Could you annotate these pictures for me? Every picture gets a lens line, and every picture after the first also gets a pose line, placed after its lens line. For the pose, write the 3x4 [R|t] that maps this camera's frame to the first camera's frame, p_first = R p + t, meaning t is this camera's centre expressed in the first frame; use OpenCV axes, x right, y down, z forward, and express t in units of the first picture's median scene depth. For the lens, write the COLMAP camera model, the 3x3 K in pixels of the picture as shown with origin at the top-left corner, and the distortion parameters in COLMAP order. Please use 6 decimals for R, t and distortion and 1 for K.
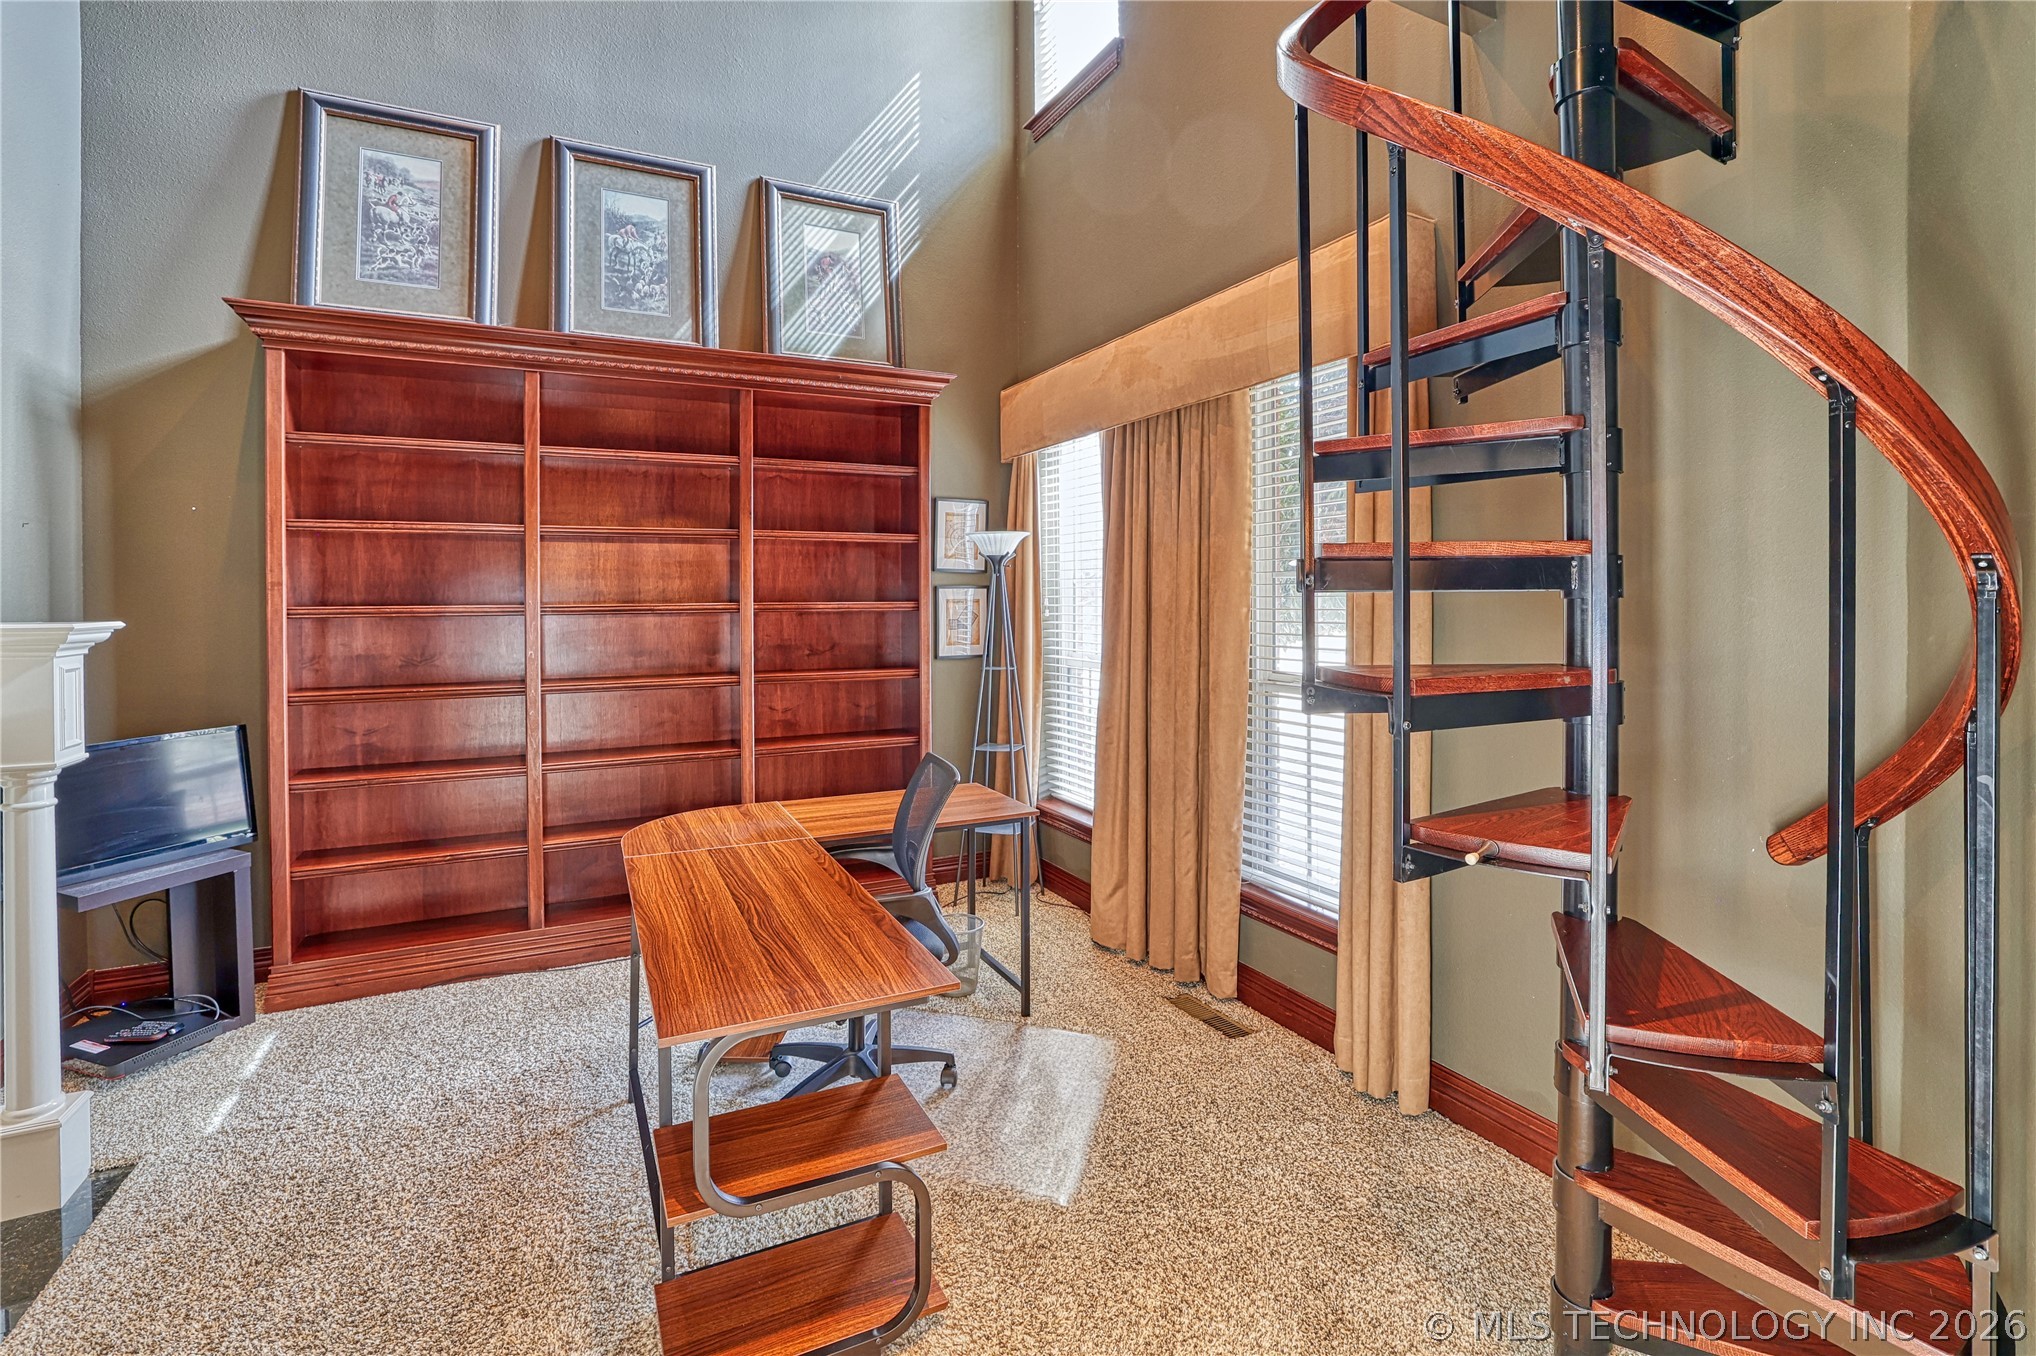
lens RADIAL K [[929.5, 0, 1006.0], [0, 929.5, 604.0], [0, 0, 1]] dist [-0.001788, 0.000046]
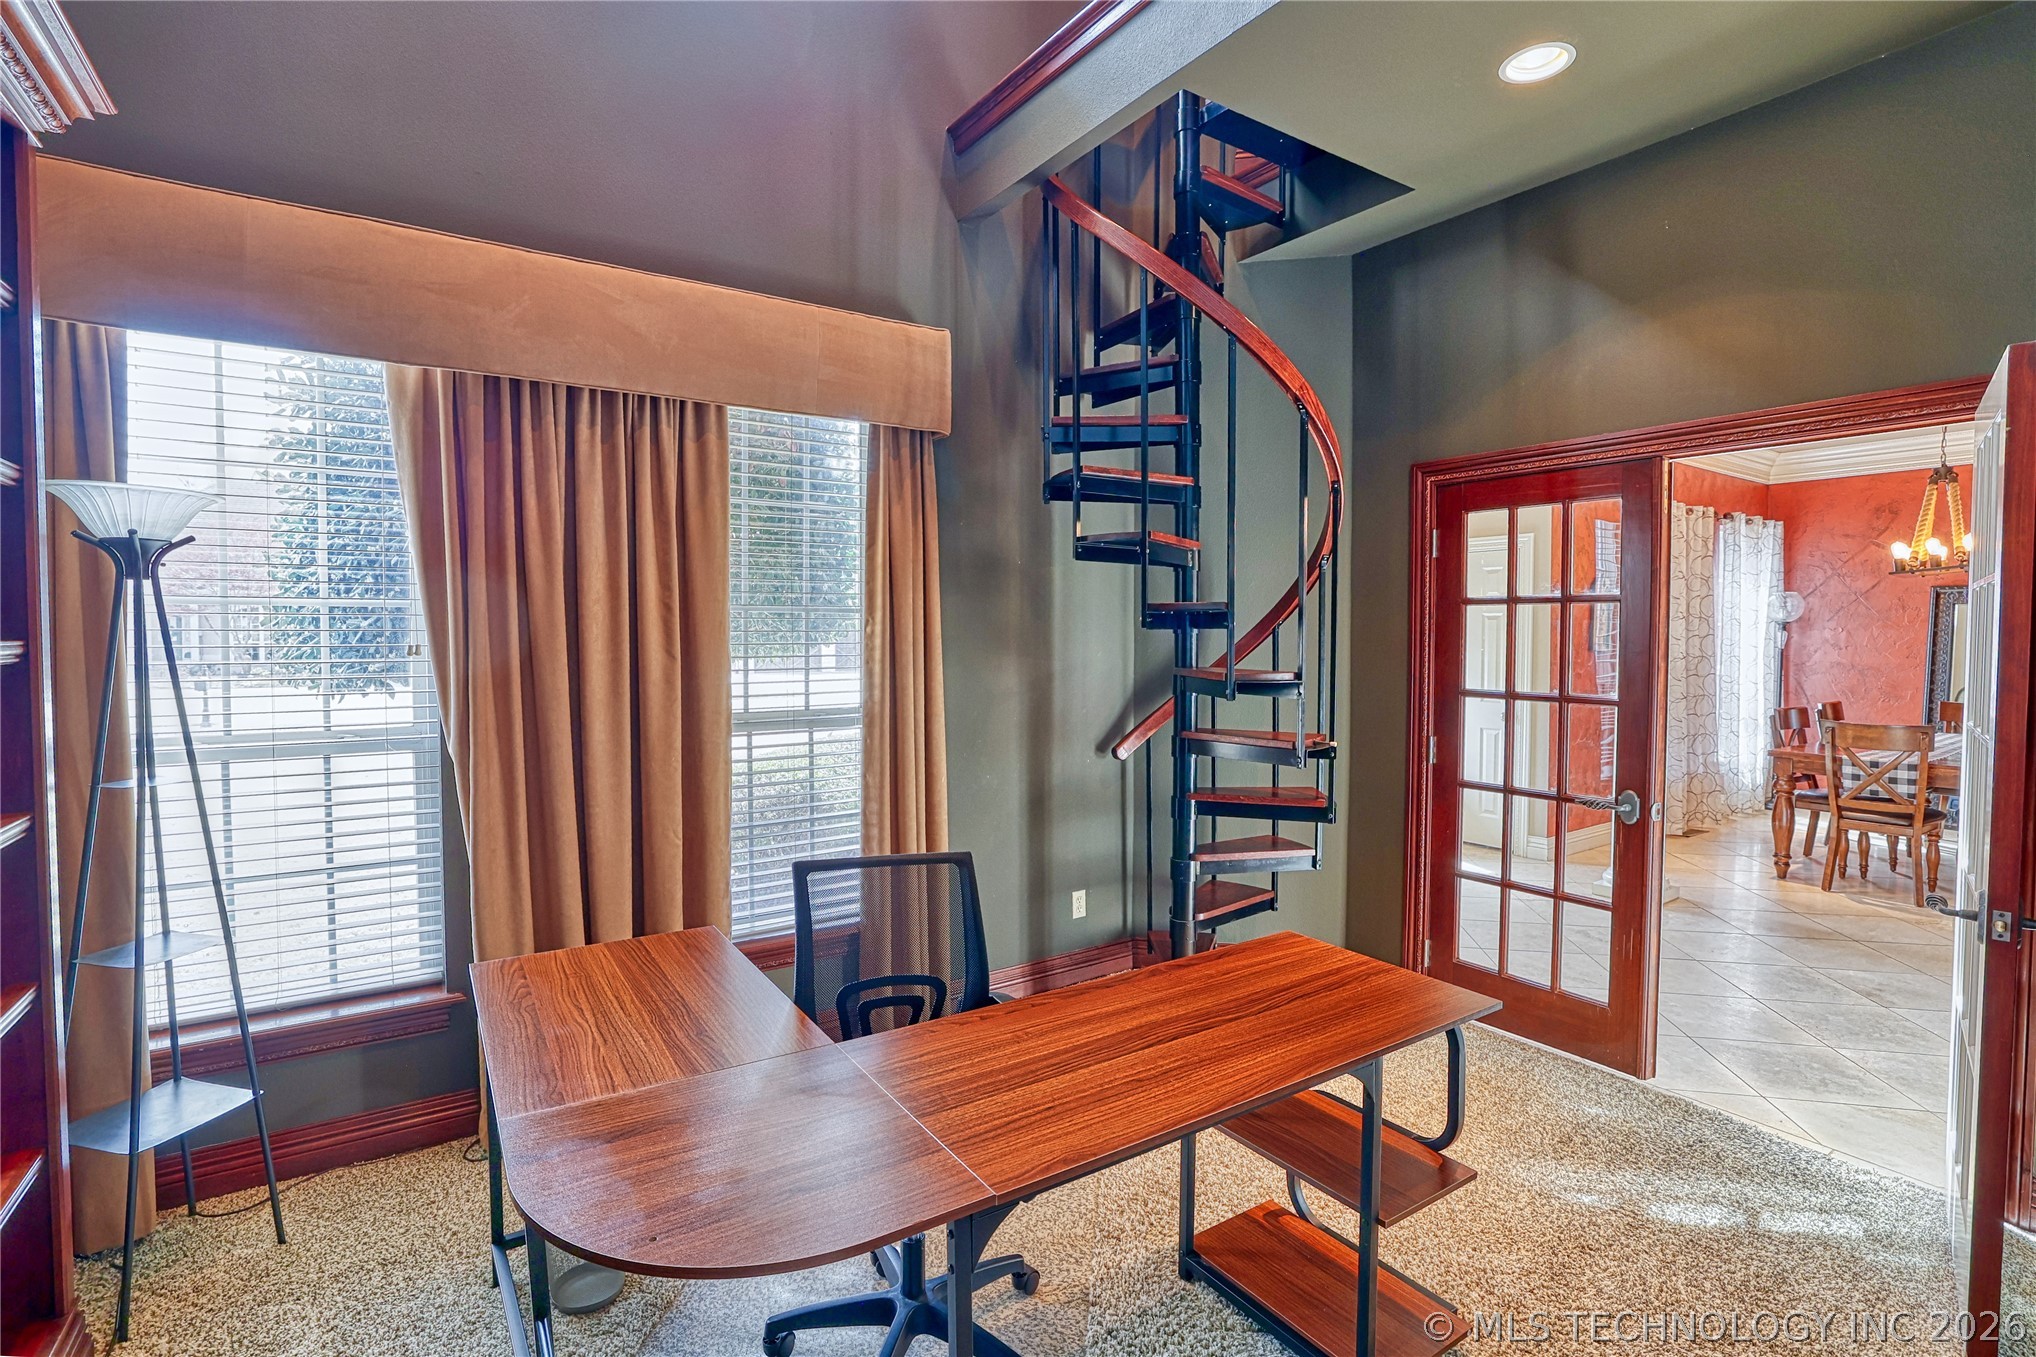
lens RADIAL K [[929.5, 0, 1017.0], [0, 929.5, 682.7], [0, 0, 1]] dist [-0.001788, 0.000046]
pose [[-0.139895, -0.047564, 0.989023, -1.098861], [0.005934, 0.998787, 0.048873, -0.005497], [-0.990149, 0.012706, -0.139443, 1.345489]]
